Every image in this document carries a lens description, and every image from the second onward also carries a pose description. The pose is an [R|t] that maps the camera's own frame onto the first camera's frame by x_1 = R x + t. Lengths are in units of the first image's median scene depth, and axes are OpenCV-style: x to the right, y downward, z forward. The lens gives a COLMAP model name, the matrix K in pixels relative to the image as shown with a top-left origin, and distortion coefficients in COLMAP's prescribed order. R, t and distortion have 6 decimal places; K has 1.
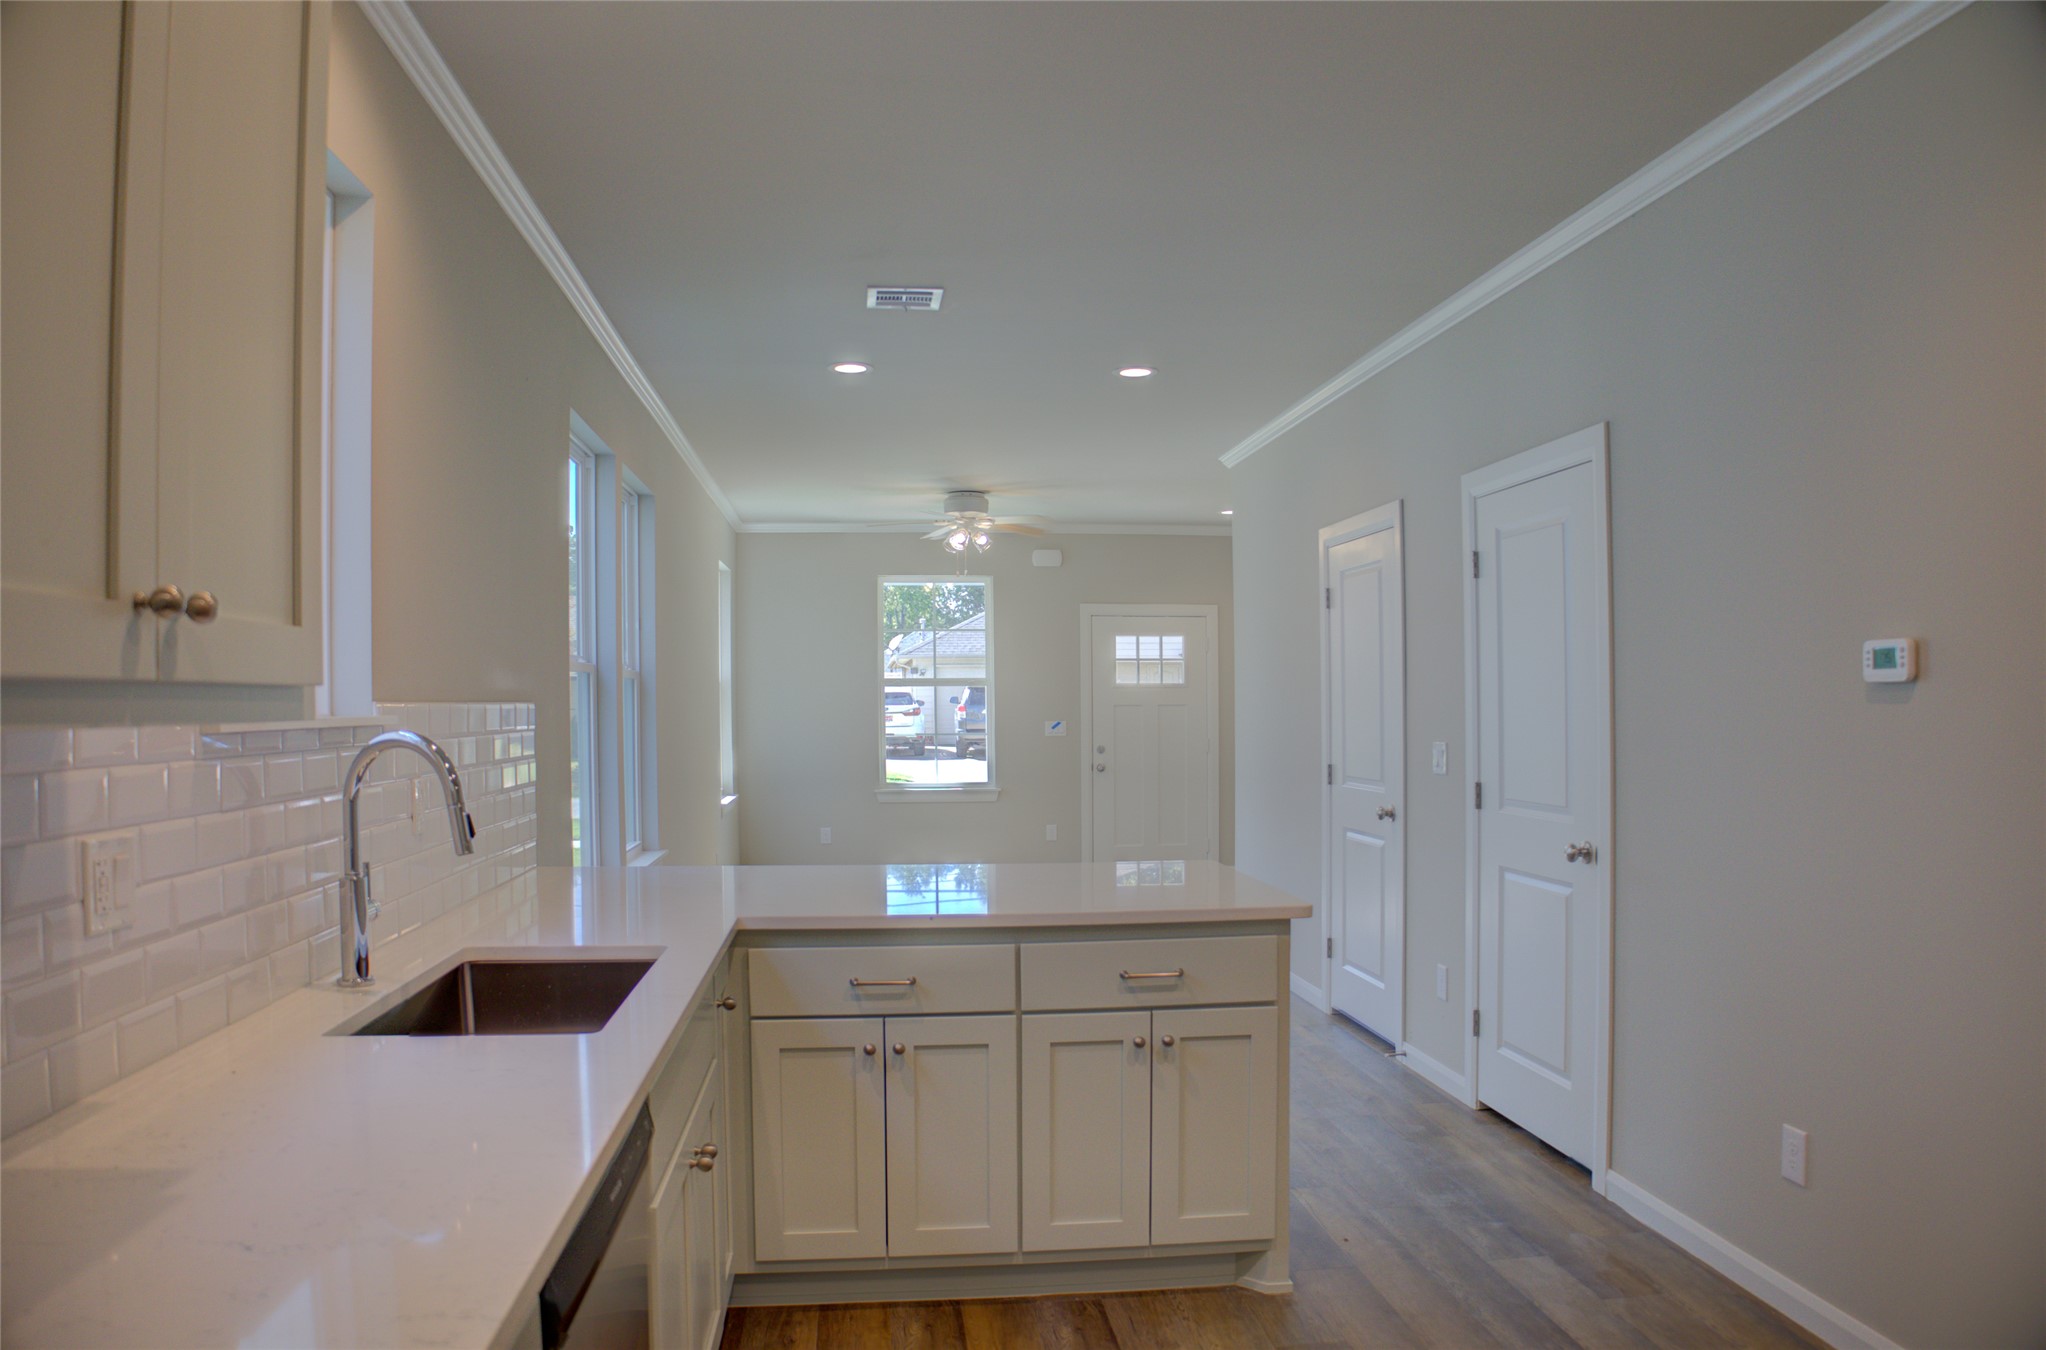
lens RADIAL K [[1387.9, 0, 1056.0], [0, 1387.9, 680.8], [0, 0, 1]] dist [-0.138145, 0.057670]
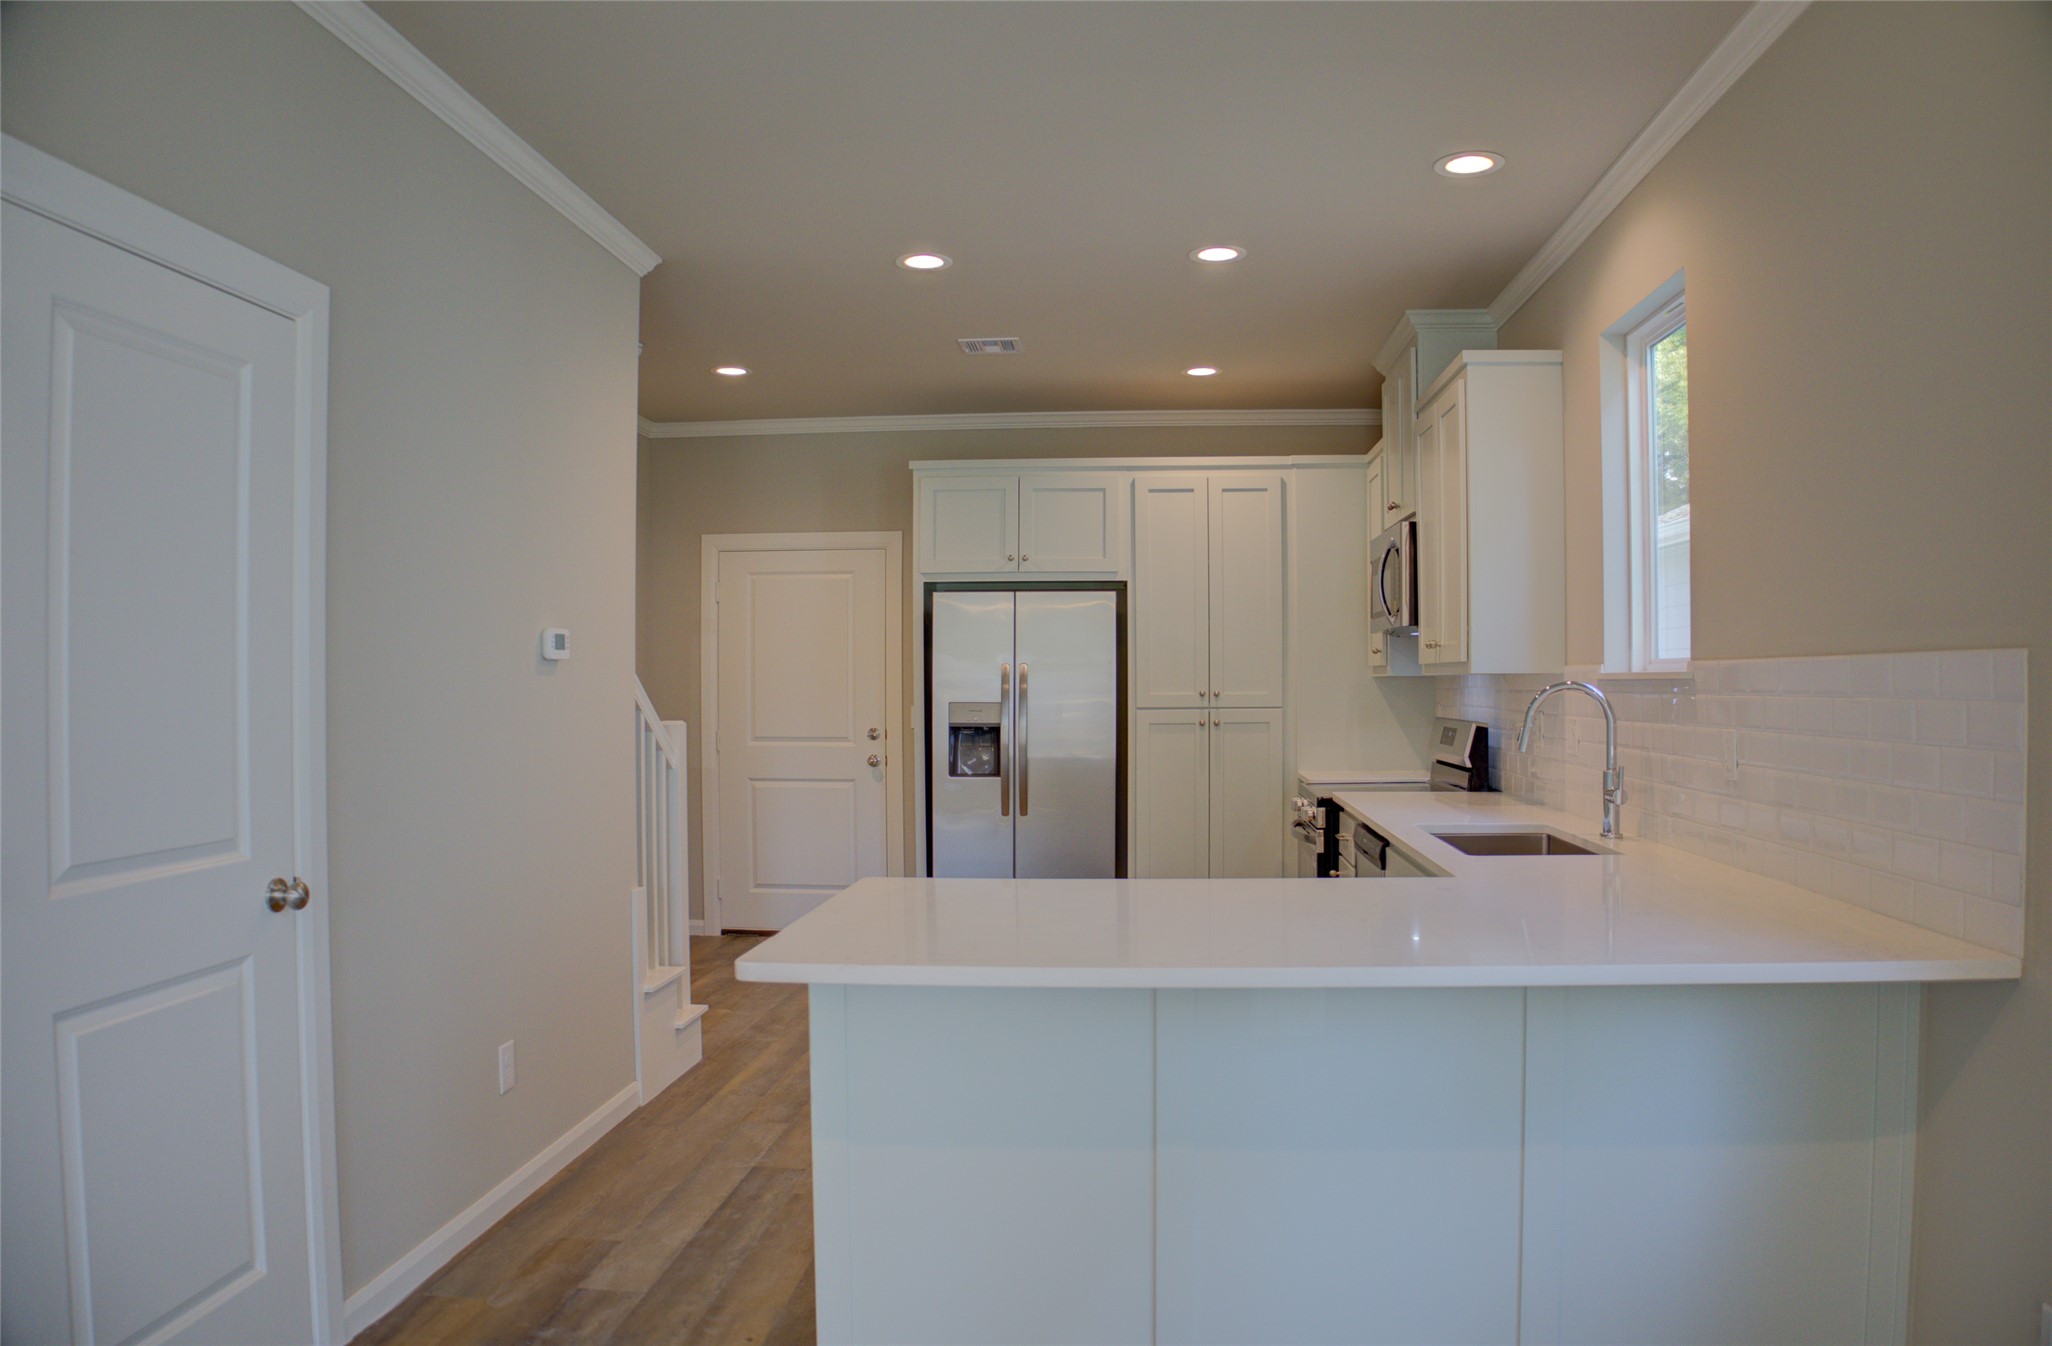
lens RADIAL K [[1417.6, 0, 1043.1], [0, 1417.6, 676.5], [0, 0, 1]] dist [-0.214417, 0.213204]
pose [[-0.976769, 0.009110, 0.214103, -0.107299], [0.004372, 0.999735, -0.022595, 0.033548], [-0.214252, -0.021134, -0.976550, 1.441596]]
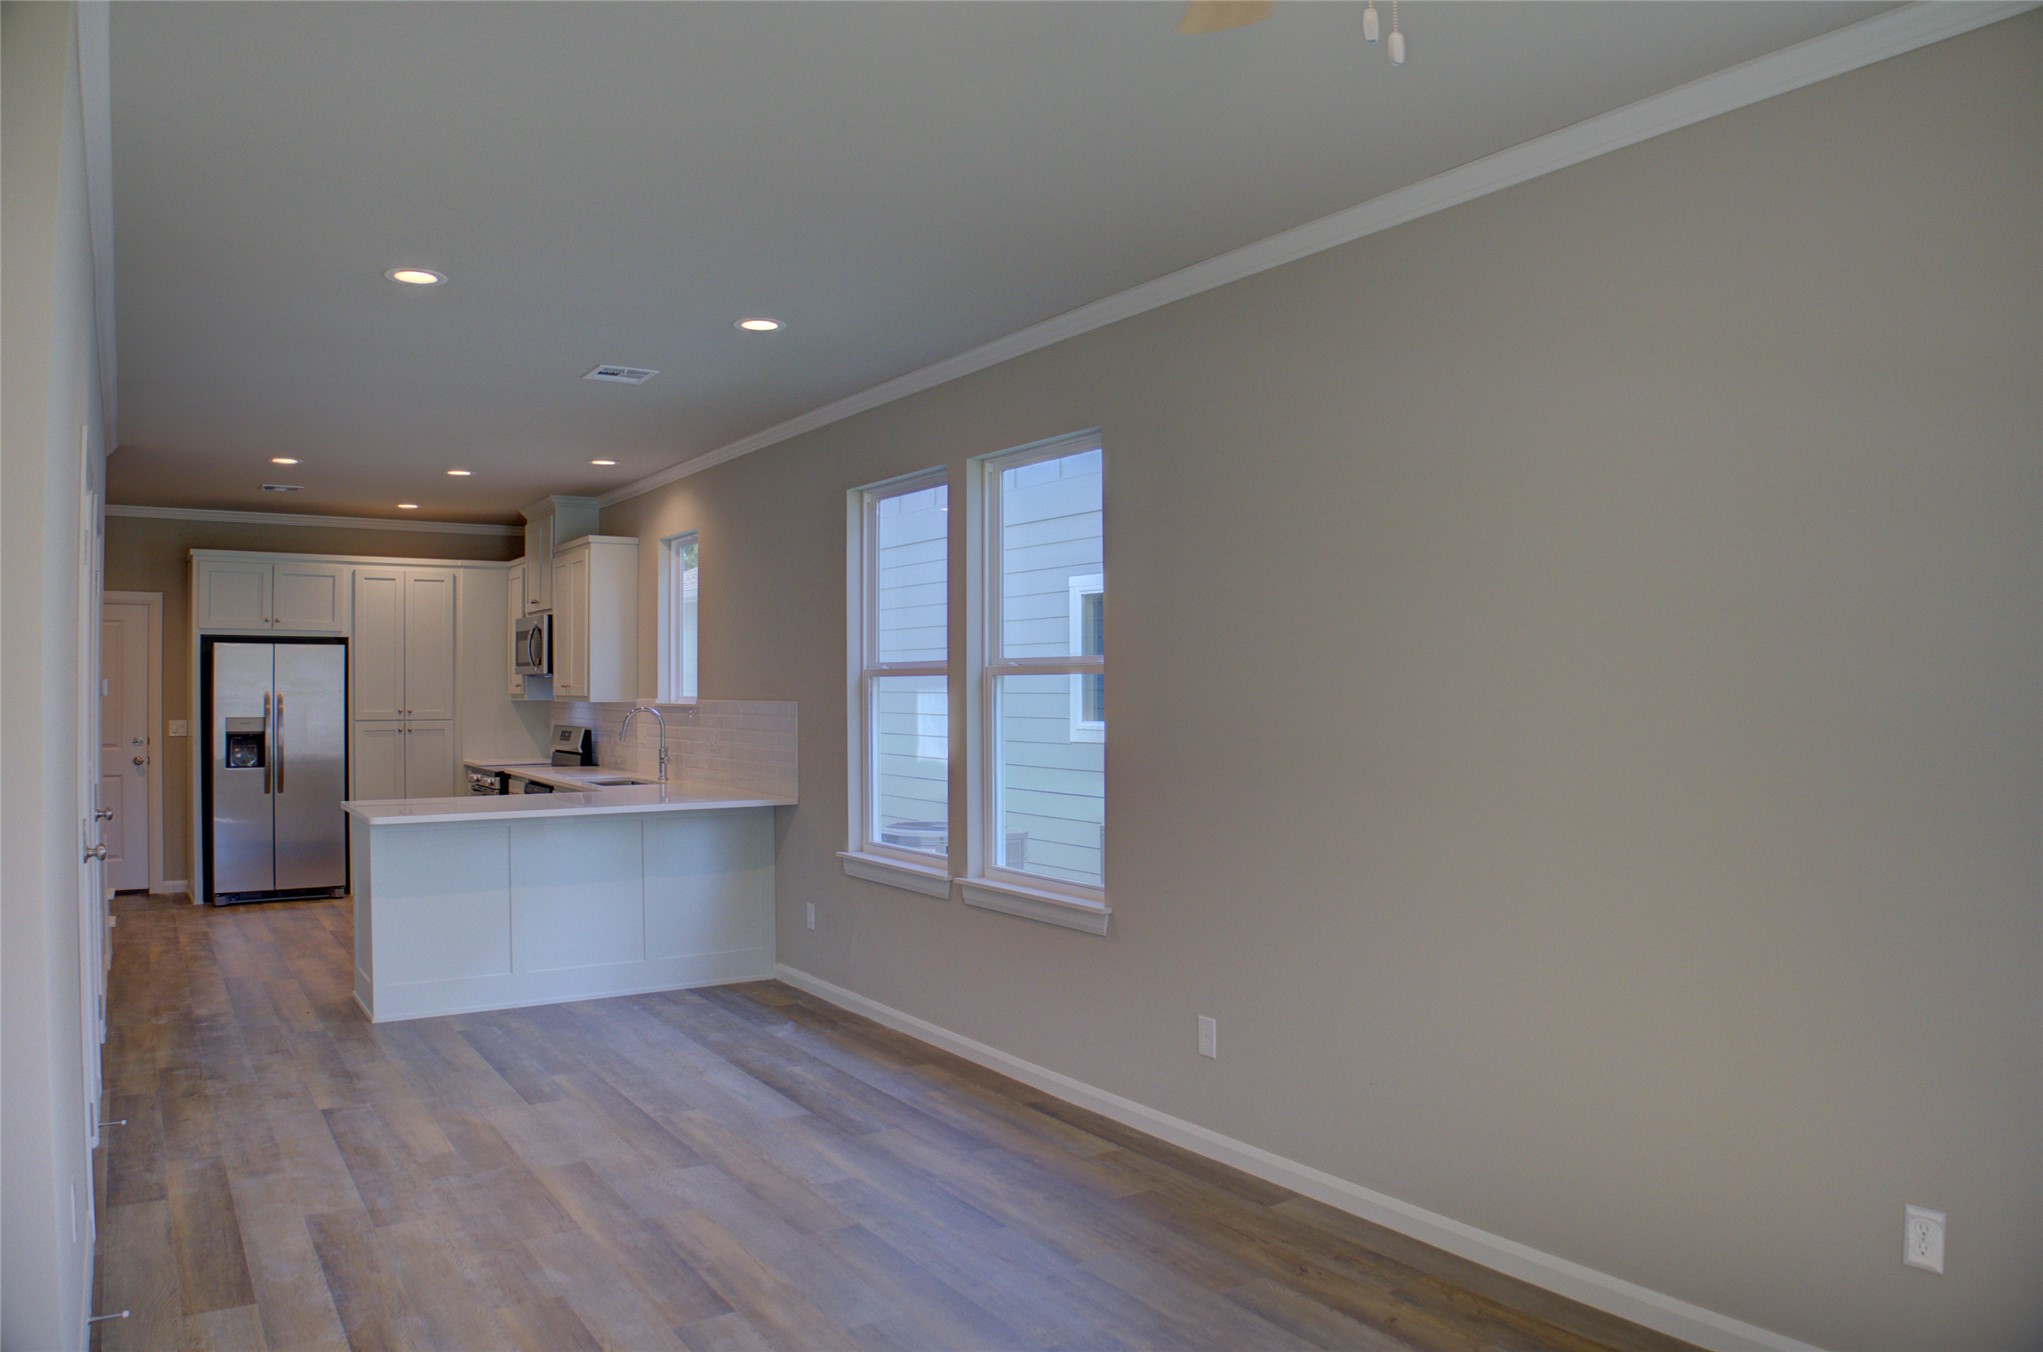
lens RADIAL K [[1385.9, 0, 1054.5], [0, 1385.9, 681.8], [0, 0, 1]] dist [-0.138145, 0.057670]
pose [[-0.888888, 0.002820, -0.458117, 0.115640], [0.012687, 0.999749, -0.018463, 0.024566], [0.457949, -0.022224, -0.888700, 2.448379]]
